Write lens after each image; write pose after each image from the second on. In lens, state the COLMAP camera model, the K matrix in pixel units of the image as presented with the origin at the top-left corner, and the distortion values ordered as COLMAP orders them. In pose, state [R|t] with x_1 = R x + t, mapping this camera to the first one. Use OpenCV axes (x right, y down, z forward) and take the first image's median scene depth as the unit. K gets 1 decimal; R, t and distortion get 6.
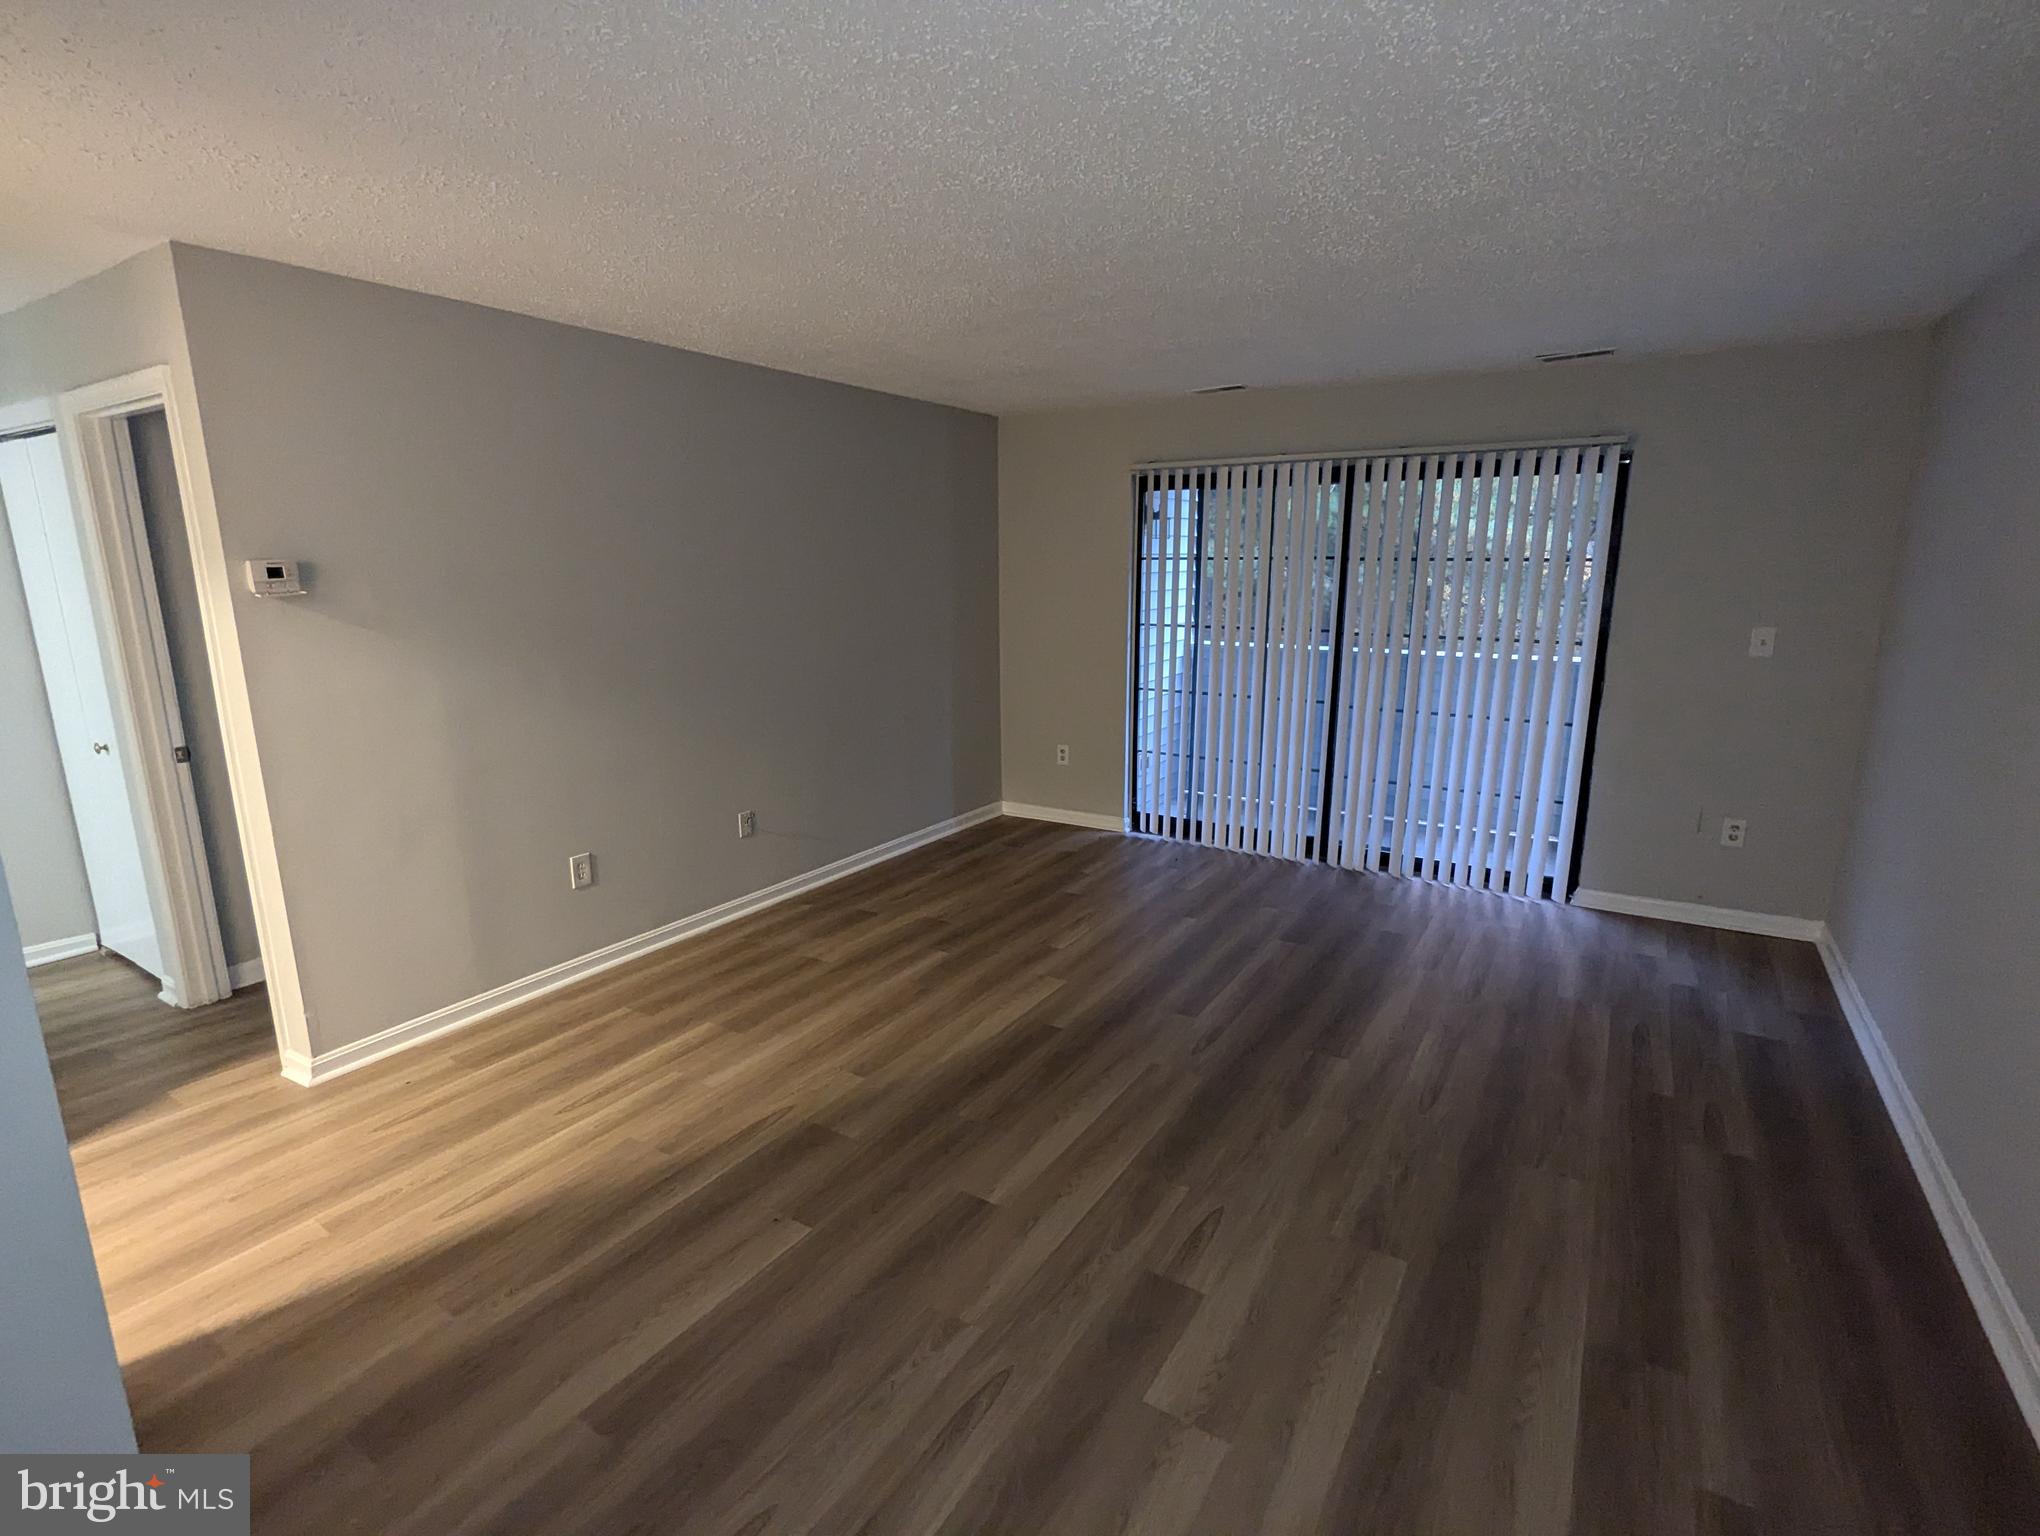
lens RADIAL K [[951.8, 0, 1020.0], [0, 951.8, 768.0], [0, 0, 1]] dist [-0.048979, 0.019369]
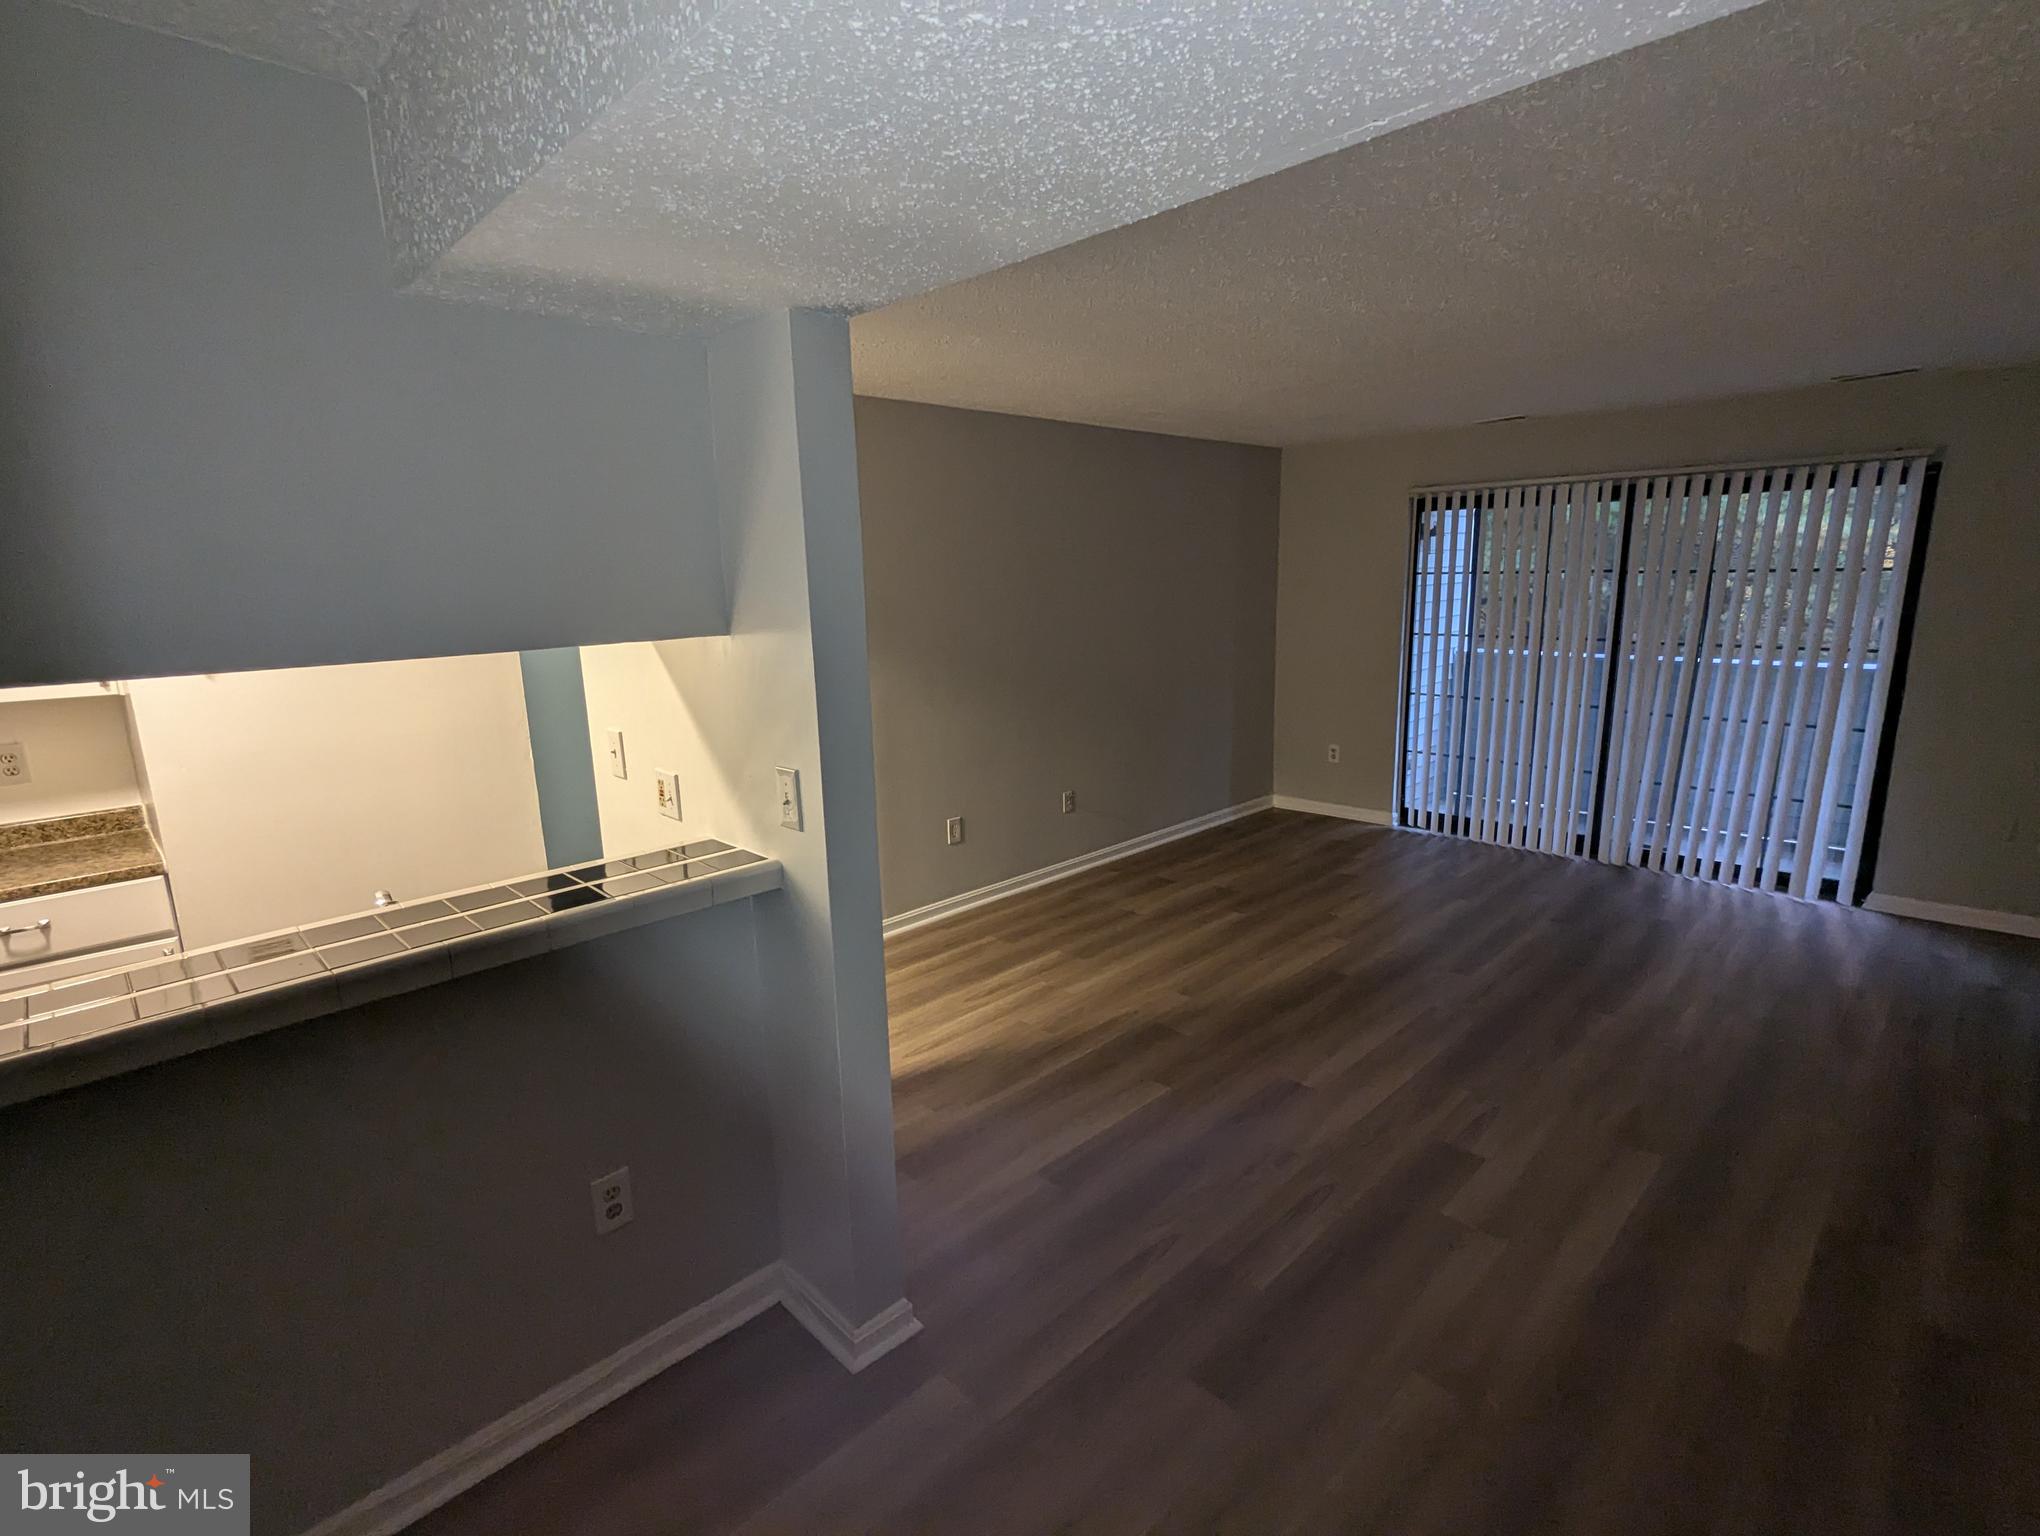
lens RADIAL K [[951.8, 0, 1020.0], [0, 951.8, 768.0], [0, 0, 1]] dist [-0.048979, 0.019369]
pose [[0.970742, 0.026531, -0.238653, -0.056927], [-0.028013, 0.999604, -0.002819, 0.020413], [0.238484, 0.009422, 0.971101, -0.175813]]
